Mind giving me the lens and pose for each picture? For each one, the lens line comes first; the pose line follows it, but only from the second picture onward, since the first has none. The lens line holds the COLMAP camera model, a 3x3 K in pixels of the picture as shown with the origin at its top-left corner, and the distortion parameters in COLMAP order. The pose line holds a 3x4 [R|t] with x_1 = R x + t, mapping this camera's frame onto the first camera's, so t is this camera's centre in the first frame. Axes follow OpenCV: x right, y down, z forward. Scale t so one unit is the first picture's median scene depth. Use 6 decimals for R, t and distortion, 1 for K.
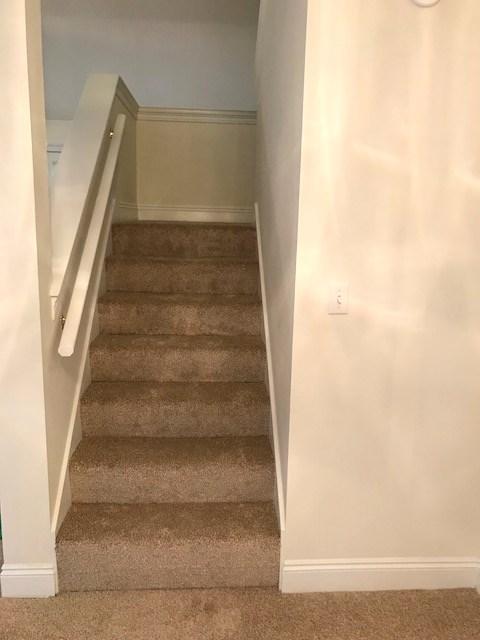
lens RADIAL K [[510.8, 0, 254.0], [0, 510.8, 317.8], [0, 0, 1]] dist [0.007240, -0.068421]
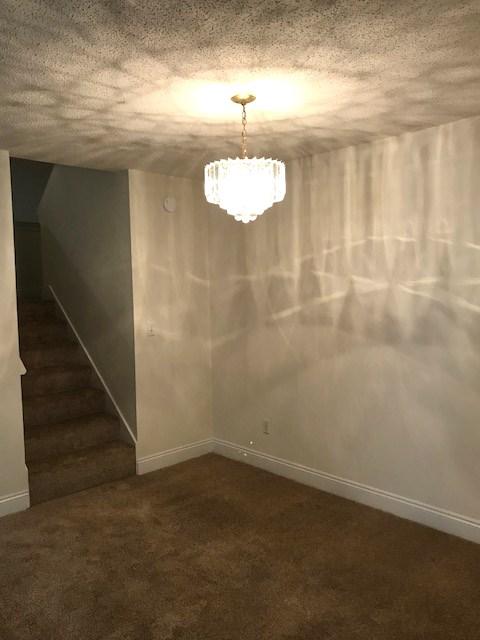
lens RADIAL K [[510.8, 0, 254.0], [0, 510.8, 317.8], [0, 0, 1]] dist [0.007240, -0.068421]
pose [[0.757974, -0.083701, 0.646892, -0.921705], [0.160214, 0.985242, -0.060245, 0.120442], [-0.632303, 0.149306, 0.760198, -1.006920]]
